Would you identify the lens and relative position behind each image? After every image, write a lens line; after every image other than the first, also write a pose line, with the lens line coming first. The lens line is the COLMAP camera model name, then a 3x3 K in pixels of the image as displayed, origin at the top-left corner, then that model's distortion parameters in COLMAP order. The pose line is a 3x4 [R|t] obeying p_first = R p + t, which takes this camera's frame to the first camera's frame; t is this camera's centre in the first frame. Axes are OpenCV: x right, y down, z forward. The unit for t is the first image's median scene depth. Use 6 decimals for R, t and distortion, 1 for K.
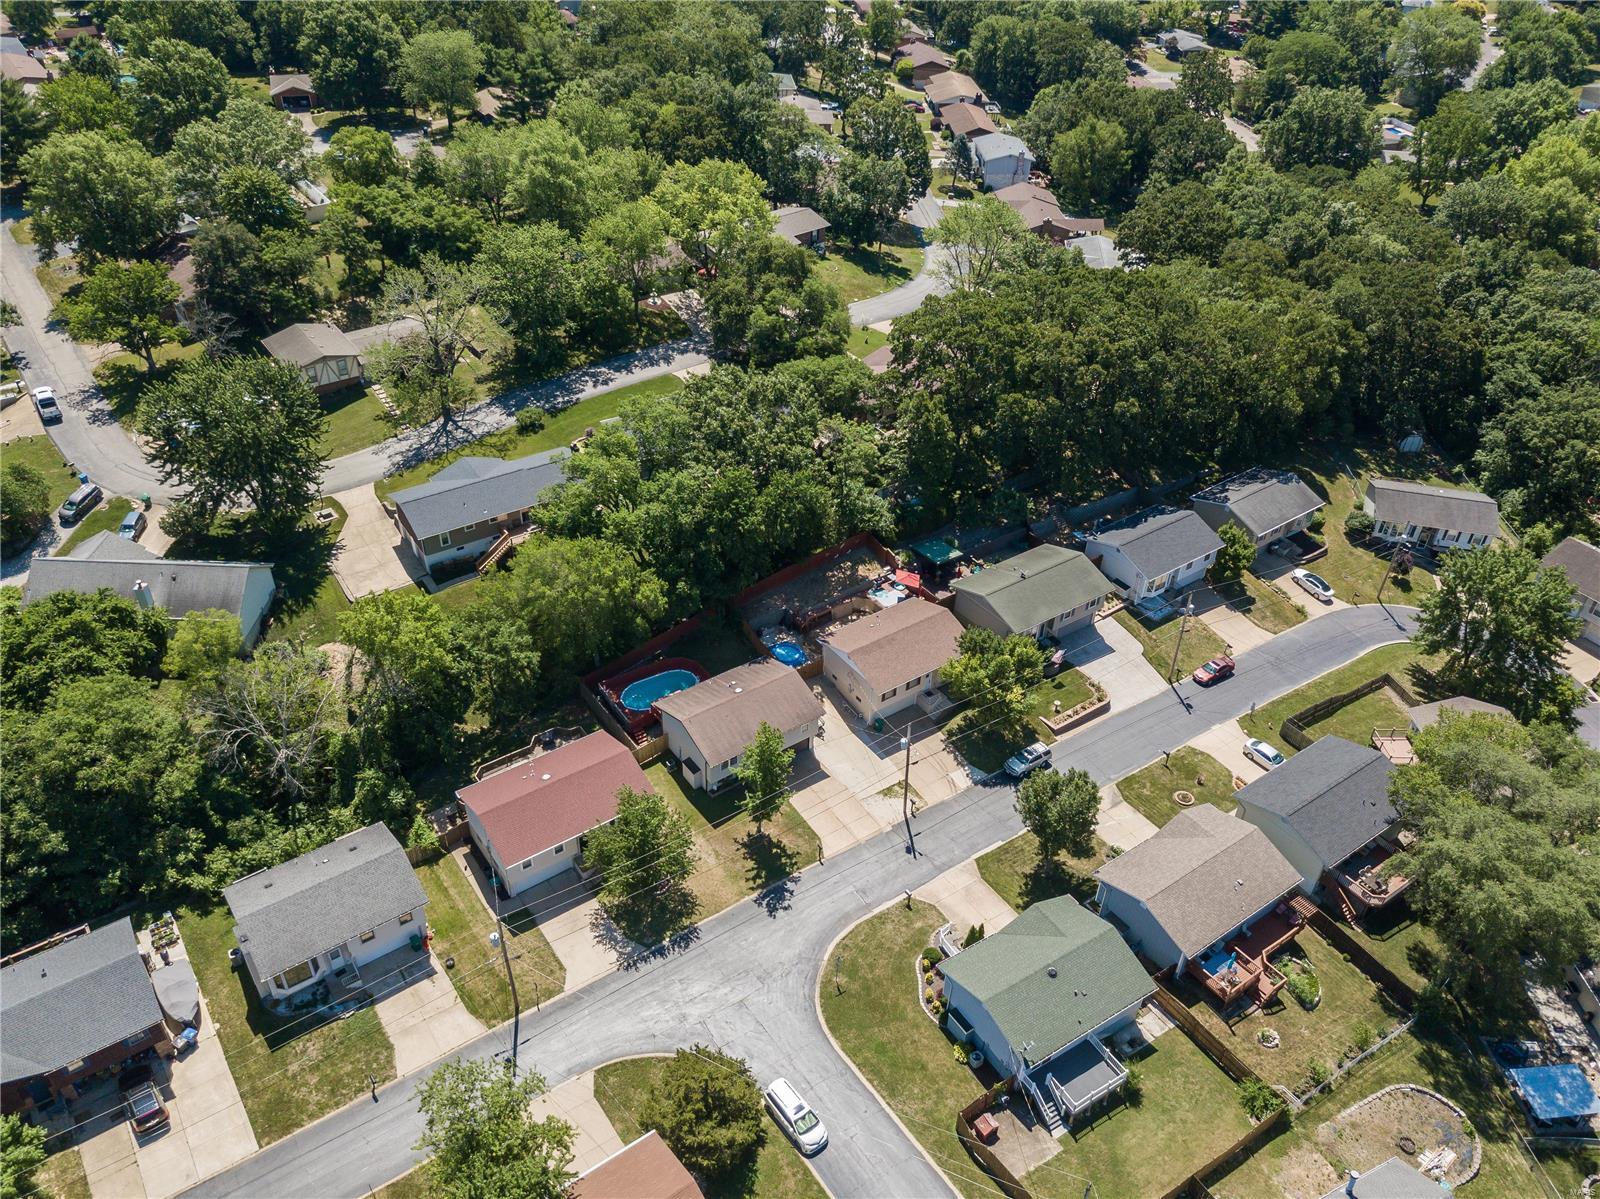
lens RADIAL K [[1229.2, 0, 796.6], [0, 1229.2, 603.0], [0, 0, 1]] dist [-0.002216, 0.037945]
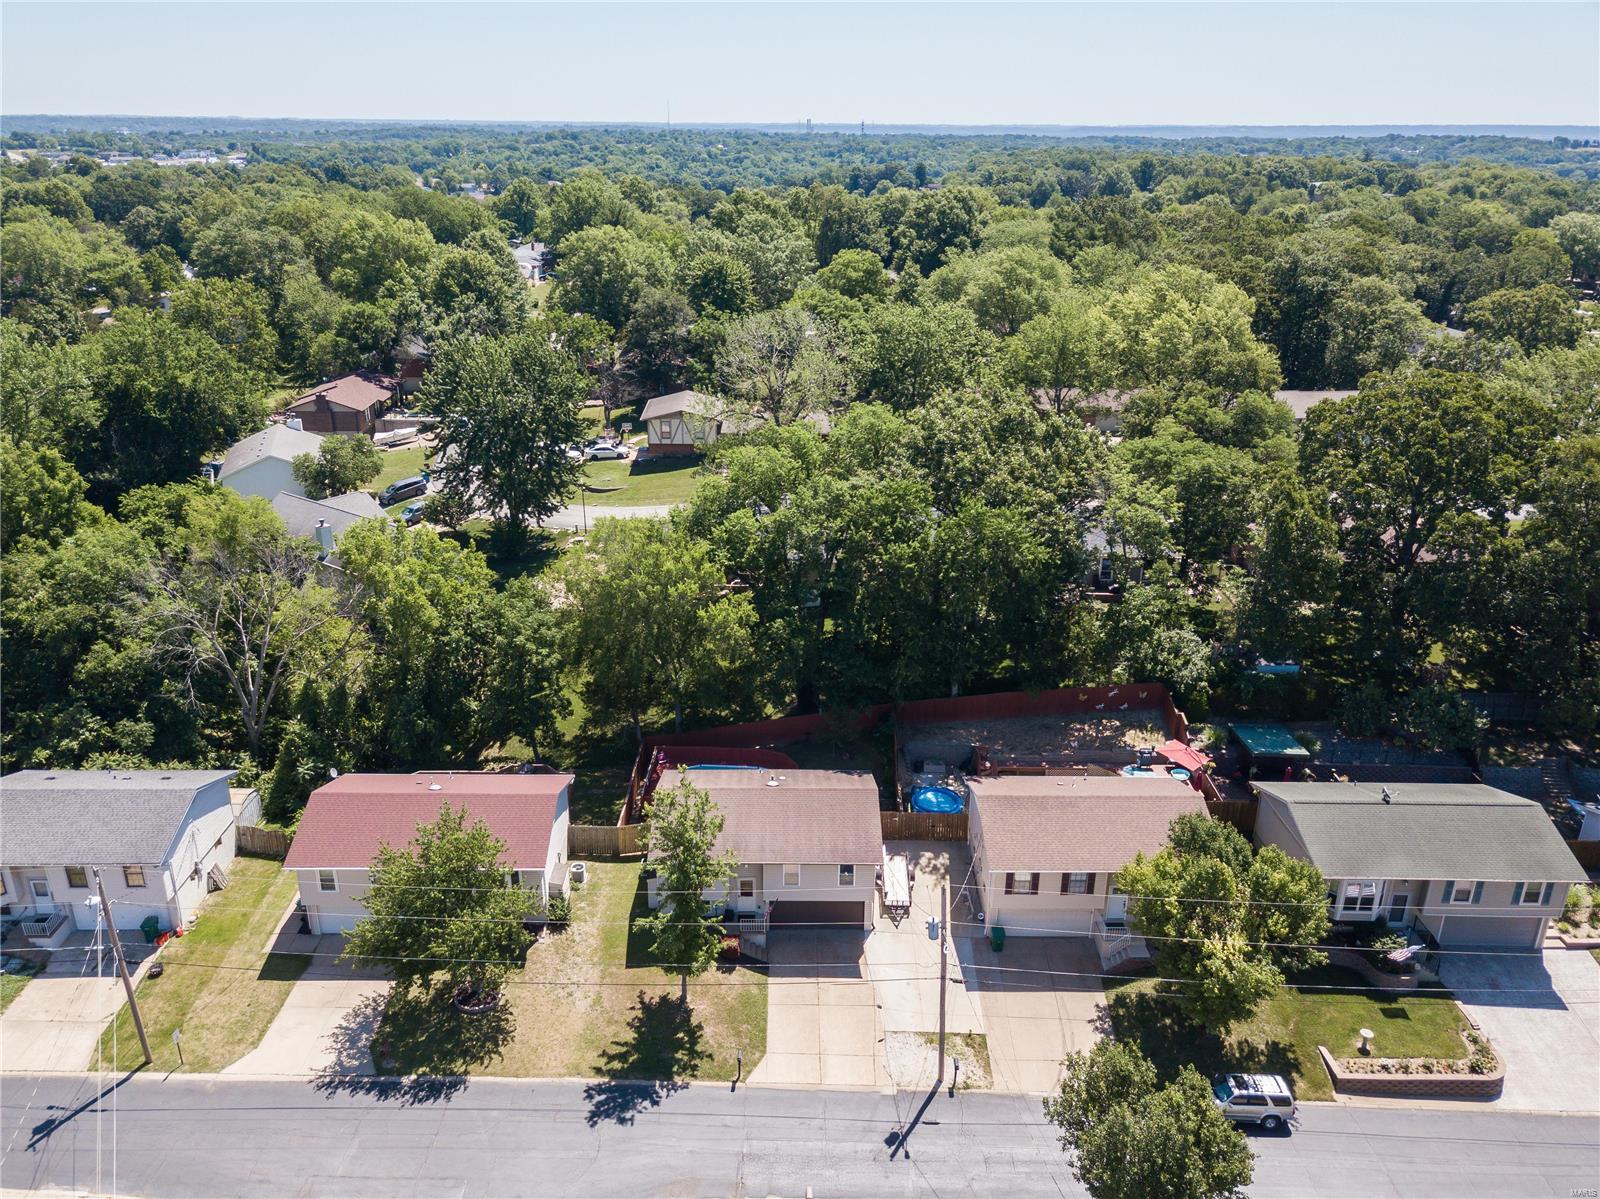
lens RADIAL K [[1229.2, 0, 796.6], [0, 1229.2, 603.0], [0, 0, 1]] dist [-0.002216, 0.037945]
pose [[0.818710, 0.187224, -0.542827, 0.279005], [-0.334045, 0.924213, -0.185052, 0.095536], [0.467042, 0.332832, 0.819203, 0.452528]]
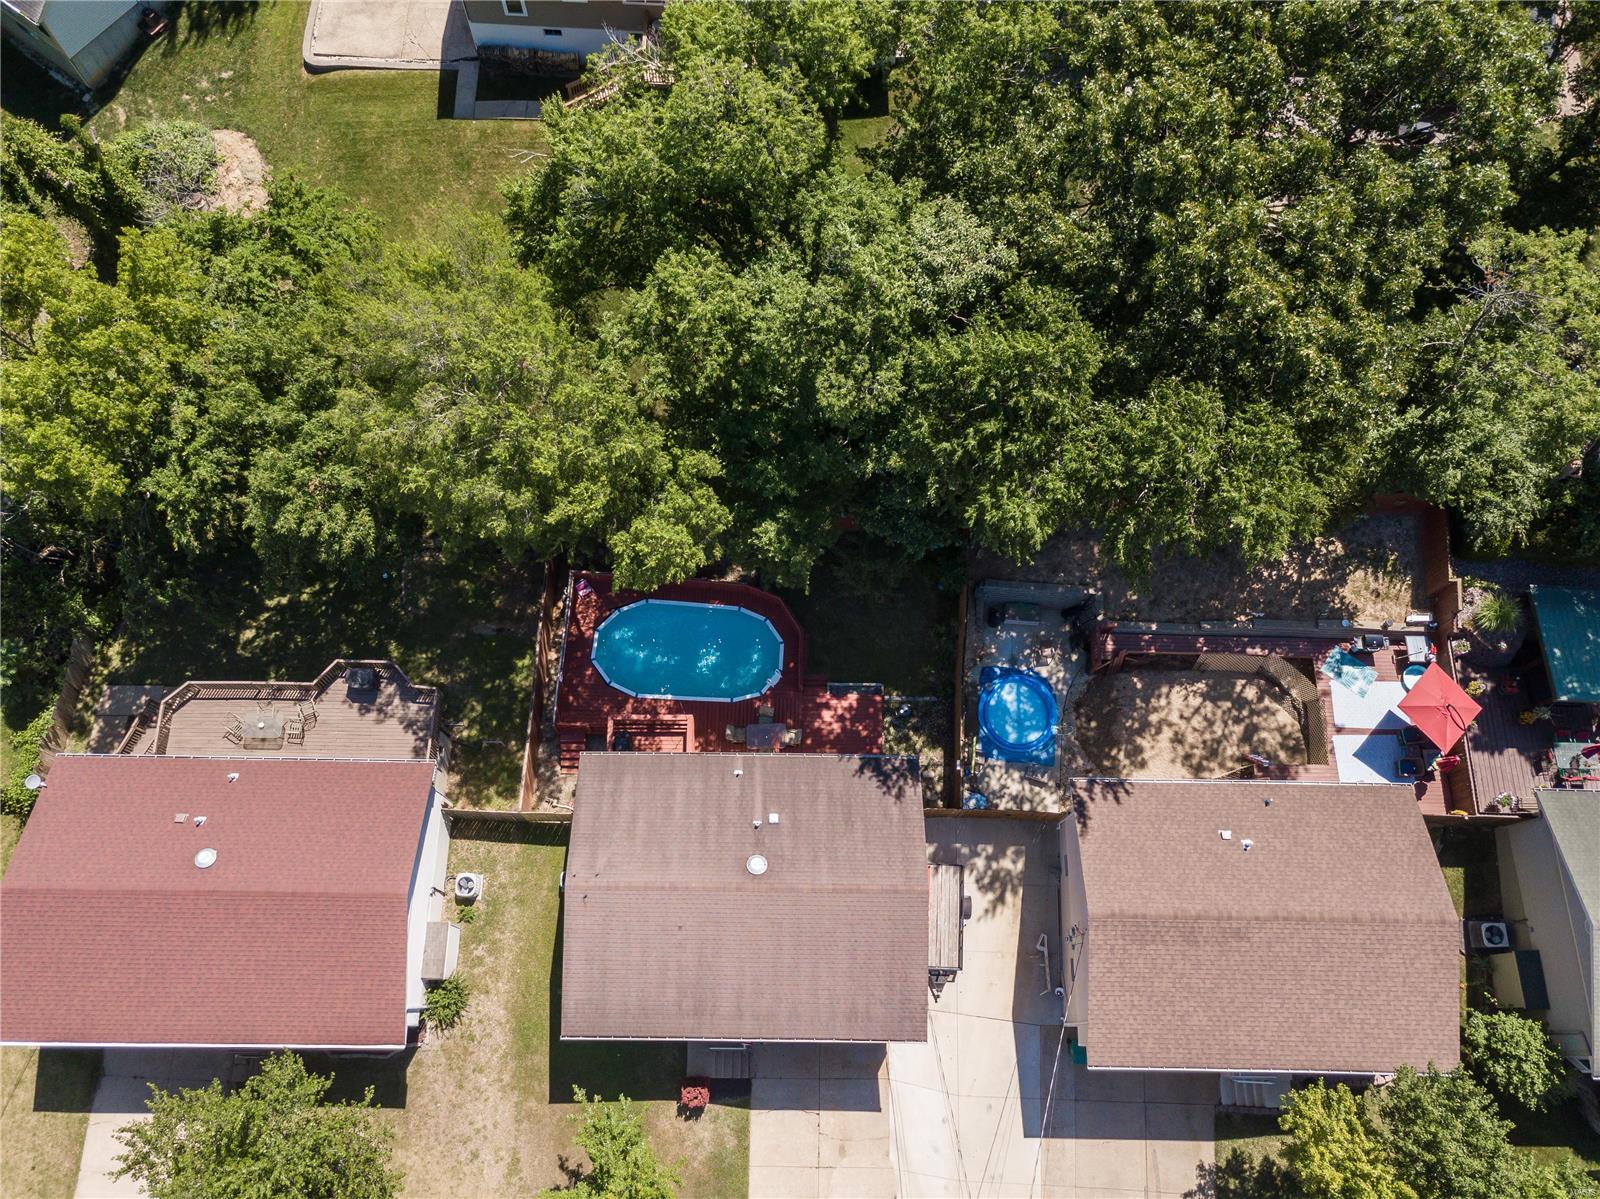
lens RADIAL K [[1230.5, 0, 791.2], [0, 1230.5, 608.8], [0, 0, 1]] dist [0.003720, 0.034957]
pose [[0.806509, 0.551913, -0.211979, -0.002260], [-0.349360, 0.734140, 0.582225, -0.210521], [0.476960, -0.395513, 0.784907, 0.721444]]
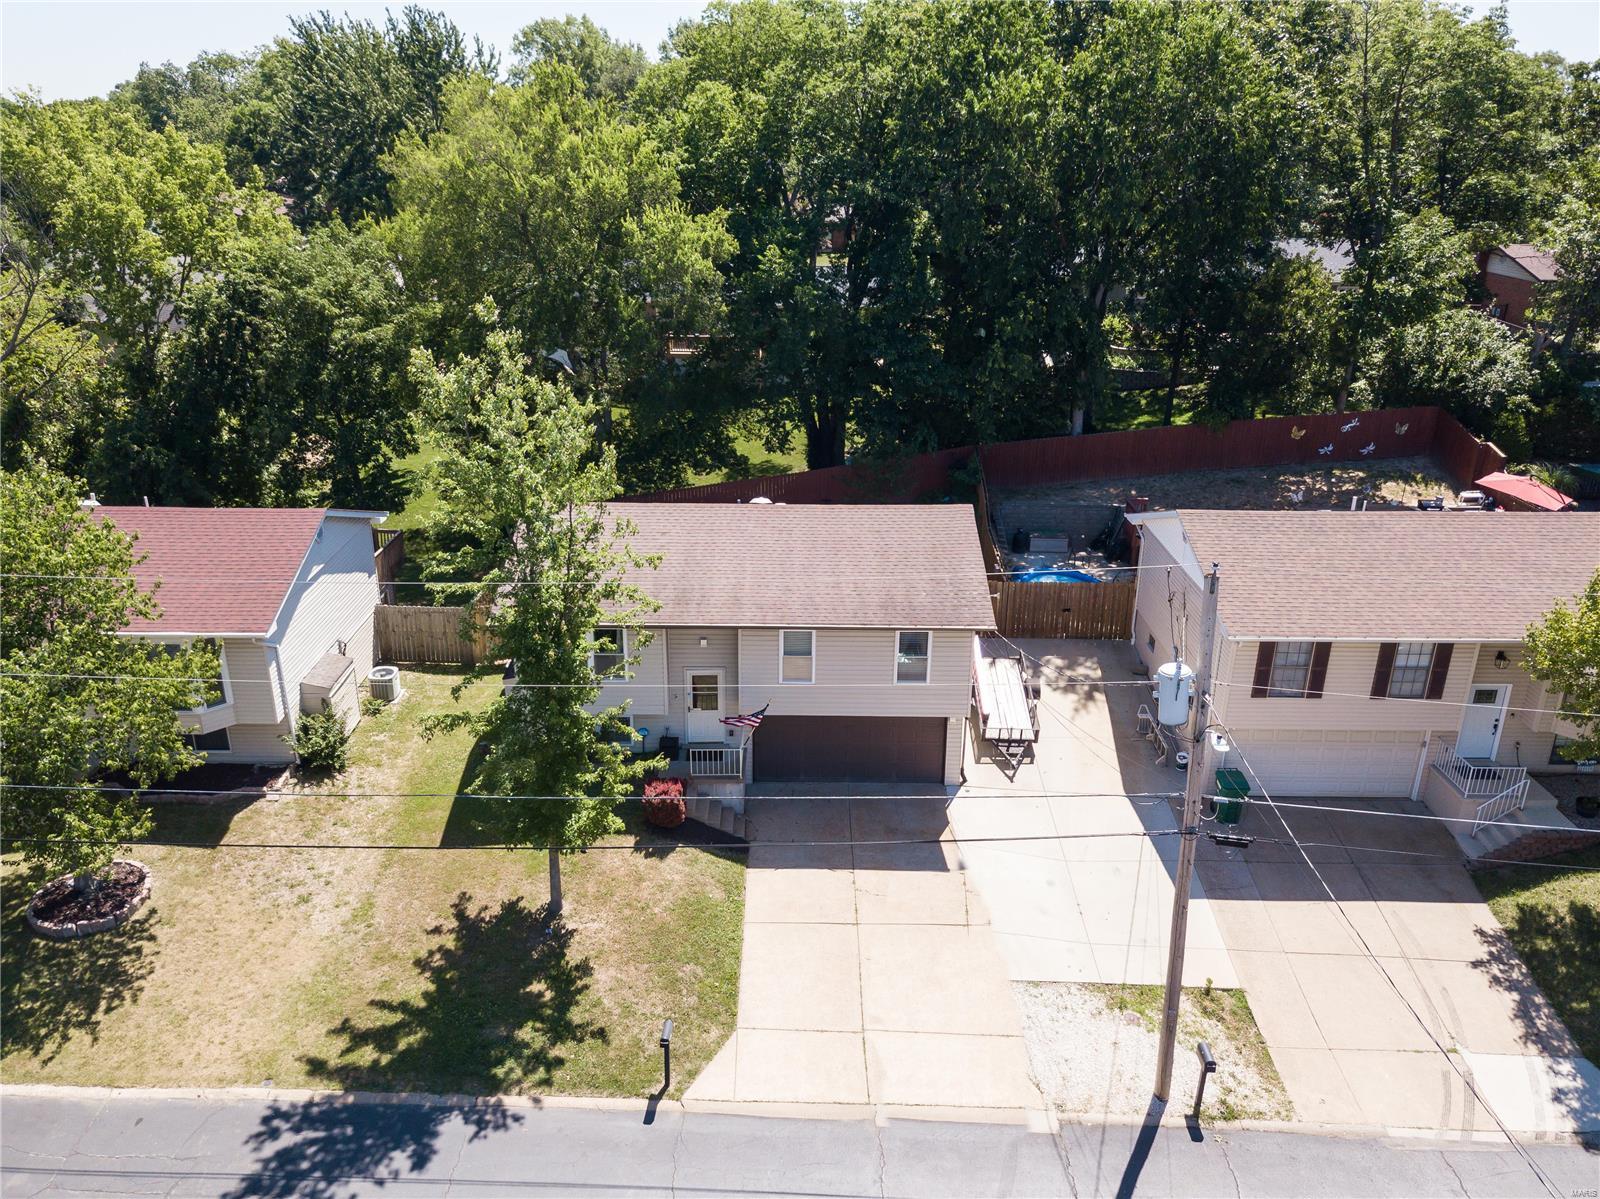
lens RADIAL K [[1230.5, 0, 791.2], [0, 1230.5, 608.8], [0, 0, 1]] dist [0.003720, 0.034957]
pose [[0.812600, 0.192868, -0.549984, 0.134074], [-0.336929, 0.925448, -0.173275, 0.145684], [0.475563, 0.326109, 0.817002, 0.740983]]
